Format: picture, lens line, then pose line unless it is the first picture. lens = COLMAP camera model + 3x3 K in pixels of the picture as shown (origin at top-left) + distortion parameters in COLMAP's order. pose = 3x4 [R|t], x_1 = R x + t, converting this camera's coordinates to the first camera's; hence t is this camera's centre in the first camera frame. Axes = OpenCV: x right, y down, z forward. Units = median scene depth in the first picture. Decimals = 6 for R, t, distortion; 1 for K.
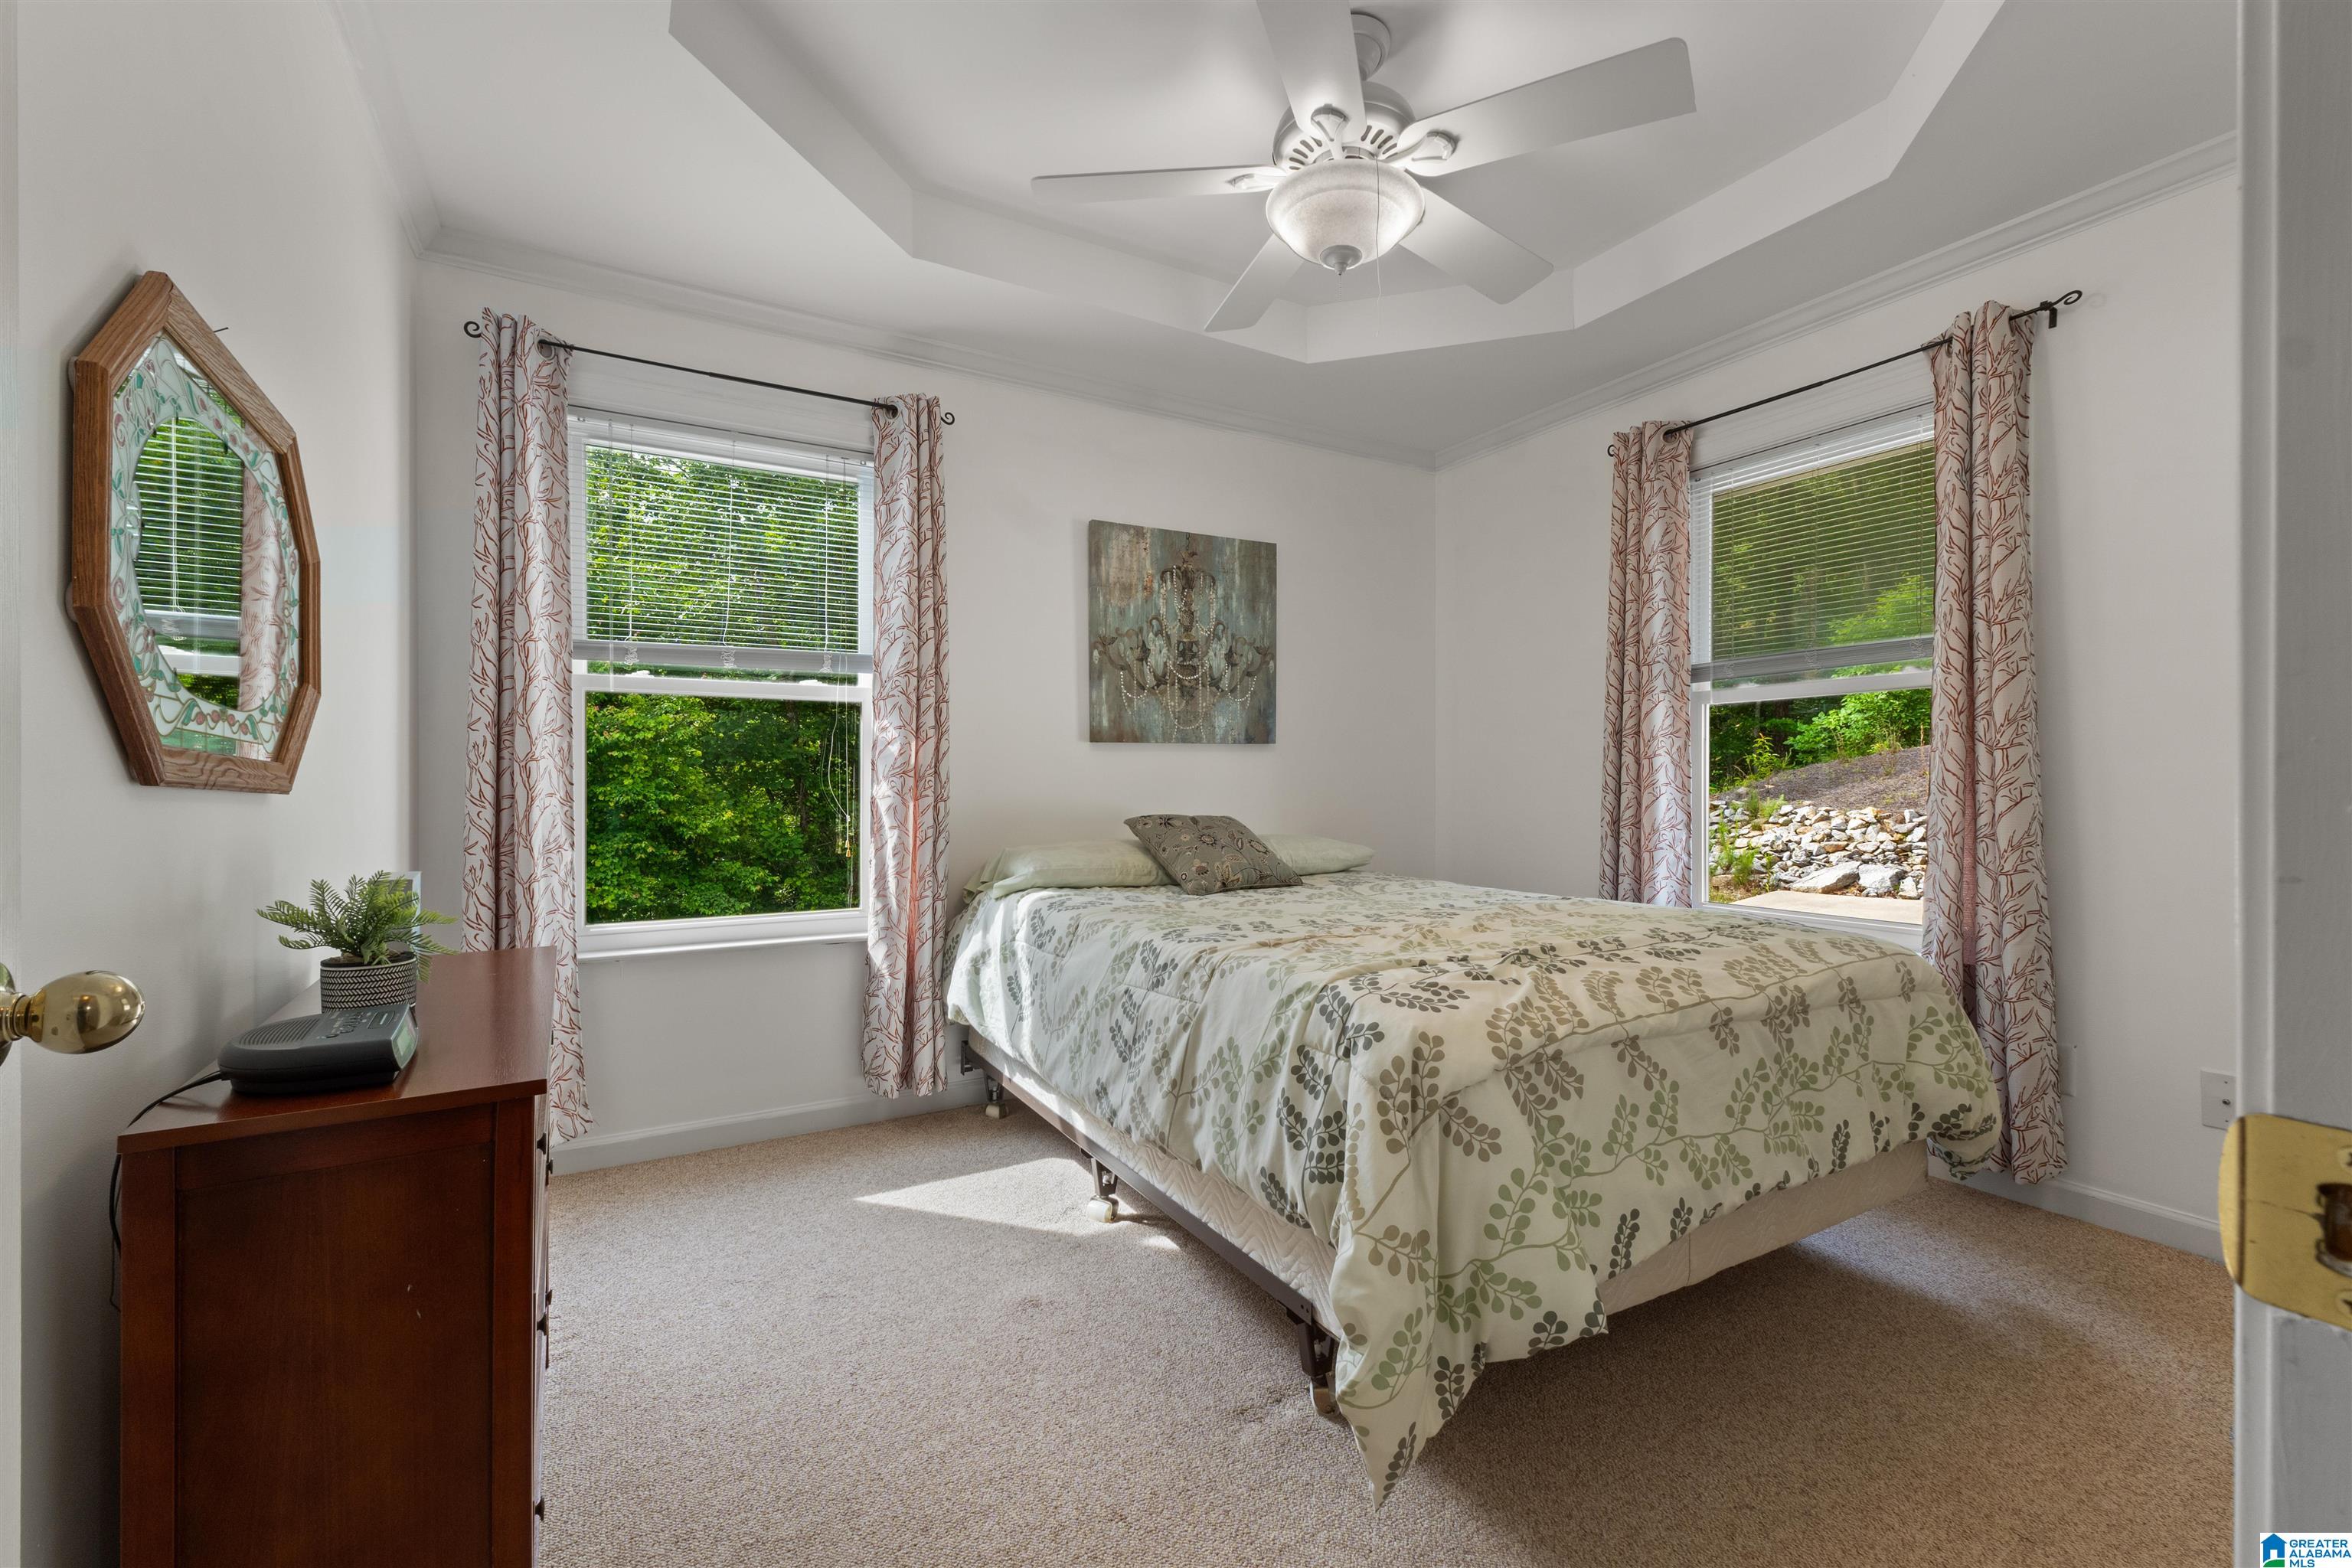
lens RADIAL K [[995.3, 0, 1176.0], [0, 995.3, 784.0], [0, 0, 1]] dist [0.000879, 0.000102]
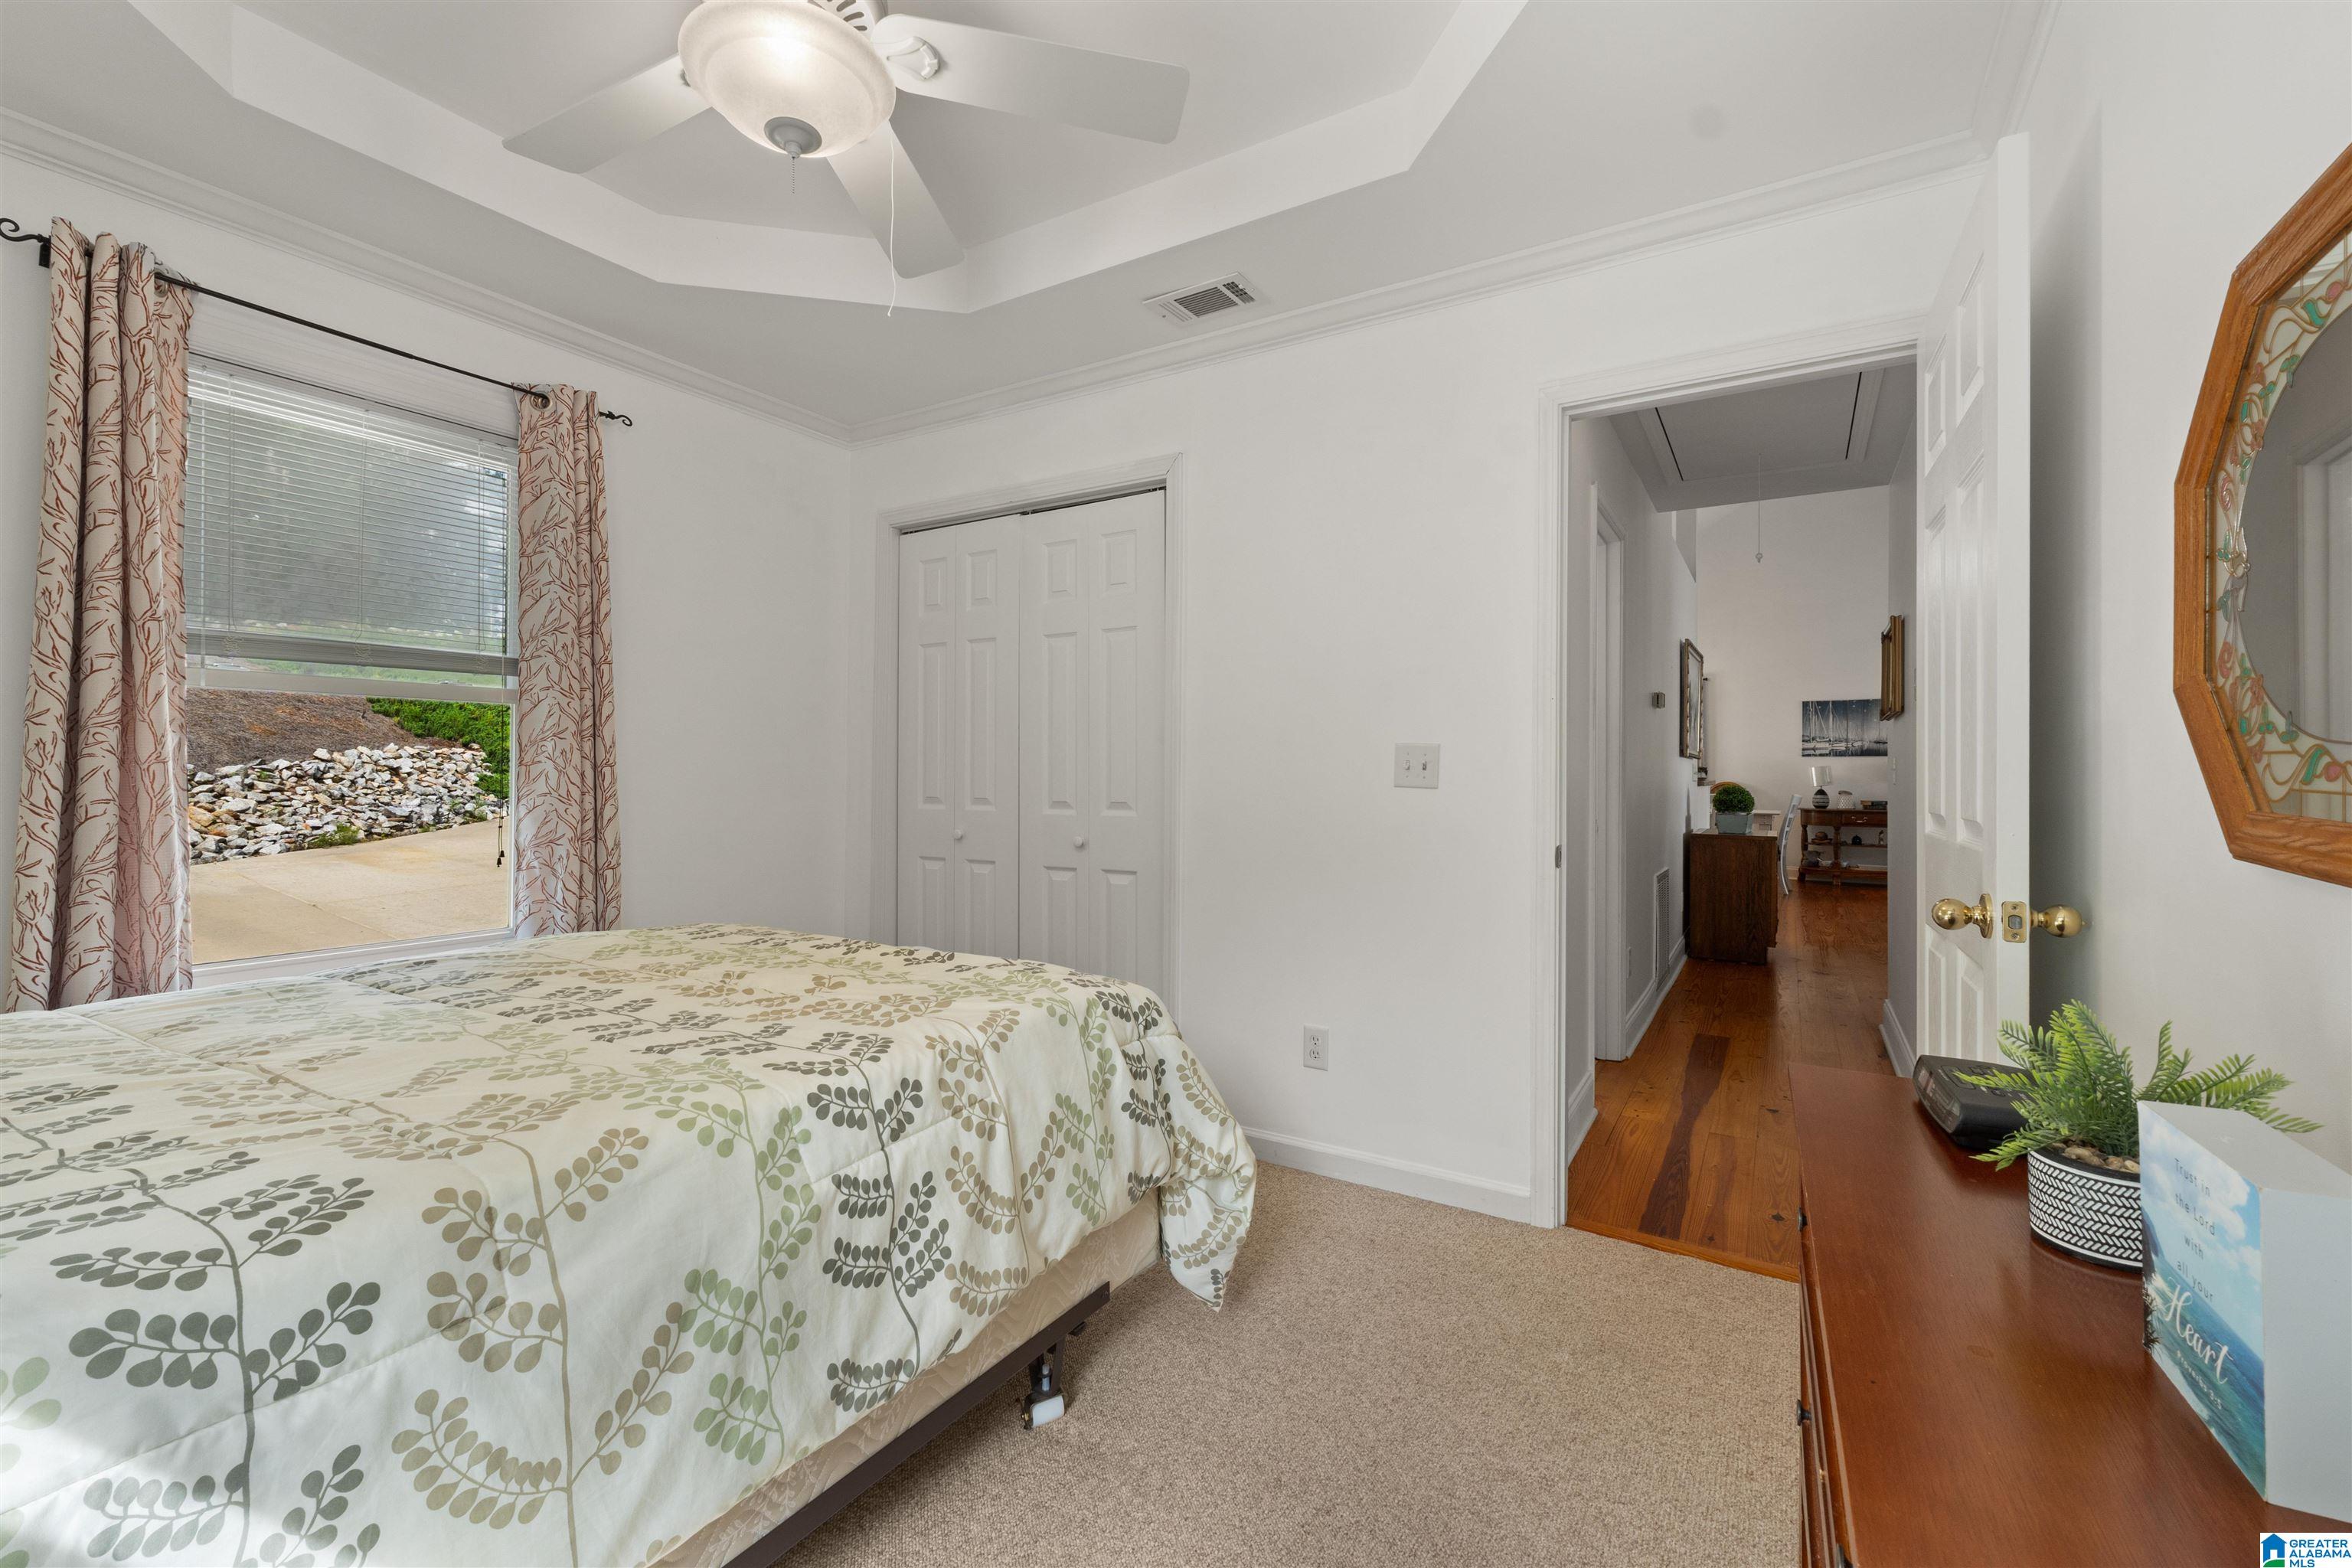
lens RADIAL K [[1009.7, 0, 1185.4], [0, 1009.7, 775.5], [0, 0, 1]] dist [0.001195, 0.000001]
pose [[-0.473999, -0.006533, 0.880501, -0.887934], [-0.001095, 0.999976, 0.006830, -0.049523], [-0.880525, 0.002273, -0.473995, 1.454825]]
